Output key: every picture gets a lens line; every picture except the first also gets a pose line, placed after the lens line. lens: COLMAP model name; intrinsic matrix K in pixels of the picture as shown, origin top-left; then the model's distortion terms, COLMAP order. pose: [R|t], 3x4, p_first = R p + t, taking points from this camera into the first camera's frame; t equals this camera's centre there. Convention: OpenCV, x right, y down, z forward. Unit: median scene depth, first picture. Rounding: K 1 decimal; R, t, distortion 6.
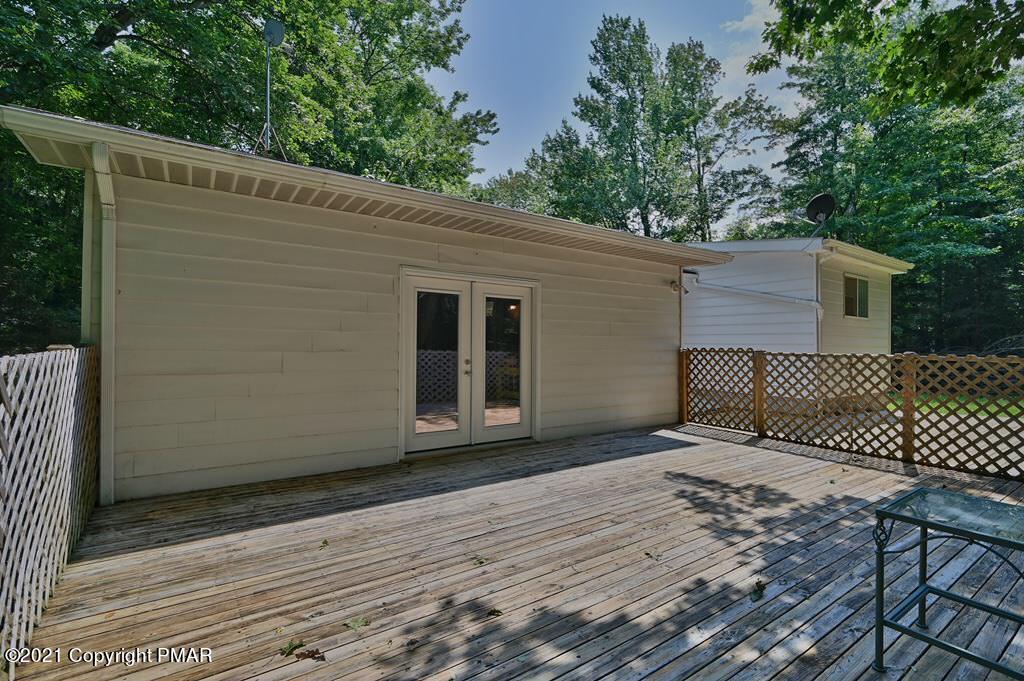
lens RADIAL K [[472.8, 0, 515.3], [0, 472.8, 345.3], [0, 0, 1]] dist [0.005923, -0.002719]
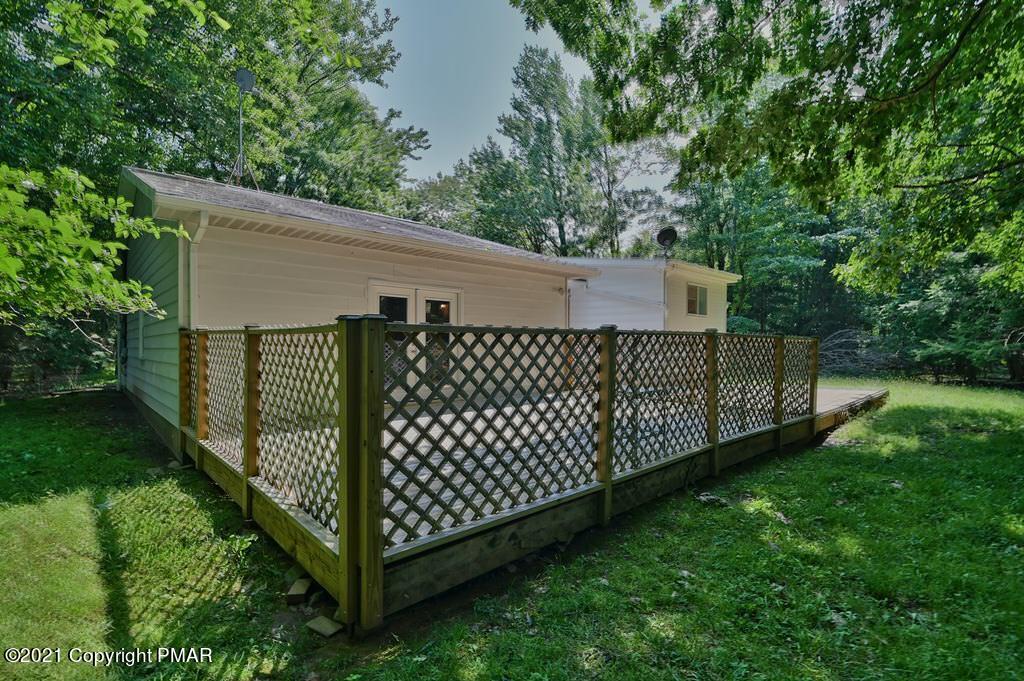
lens RADIAL K [[472.8, 0, 516.4], [0, 472.8, 341.4], [0, 0, 1]] dist [0.005923, -0.002719]
pose [[0.988425, 0.000345, 0.151708, -0.001611], [0.000023, 0.999997, -0.002422, 0.006356], [-0.151709, 0.002398, 0.988422, -0.103082]]
